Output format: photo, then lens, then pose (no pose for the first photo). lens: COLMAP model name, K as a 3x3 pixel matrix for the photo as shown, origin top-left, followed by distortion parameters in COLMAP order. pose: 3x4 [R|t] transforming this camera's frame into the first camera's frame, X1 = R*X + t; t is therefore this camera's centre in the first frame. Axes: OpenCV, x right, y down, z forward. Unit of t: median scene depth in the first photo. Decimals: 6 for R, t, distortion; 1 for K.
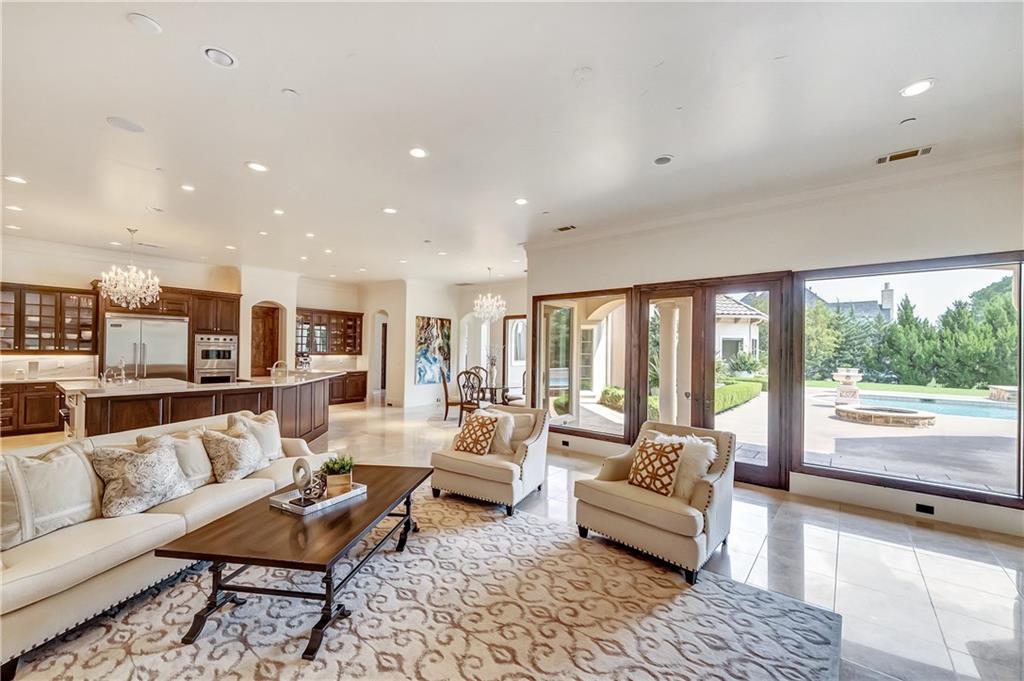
lens RADIAL K [[413.1, 0, 530.2], [0, 413.1, 347.8], [0, 0, 1]] dist [-0.001793, -0.001309]
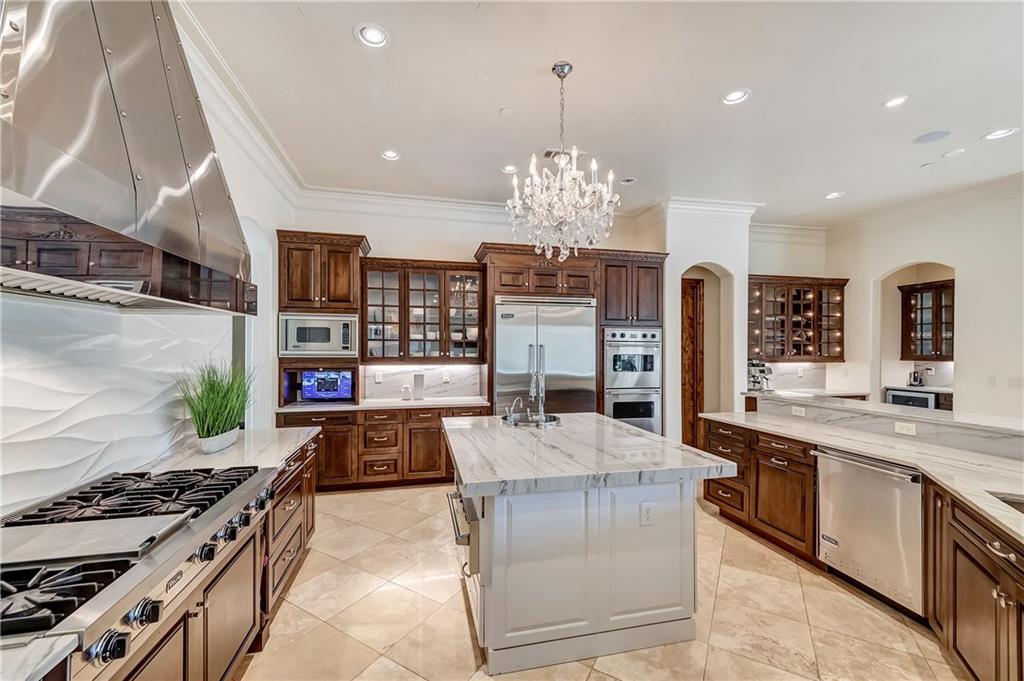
lens RADIAL K [[413.1, 0, 510.4], [0, 413.1, 349.1], [0, 0, 1]] dist [-0.001793, -0.001309]
pose [[0.772706, -0.017759, -0.634515, -0.613221], [0.014335, 0.999842, -0.010527, 0.001263], [0.634602, -0.000962, 0.772839, 0.529352]]
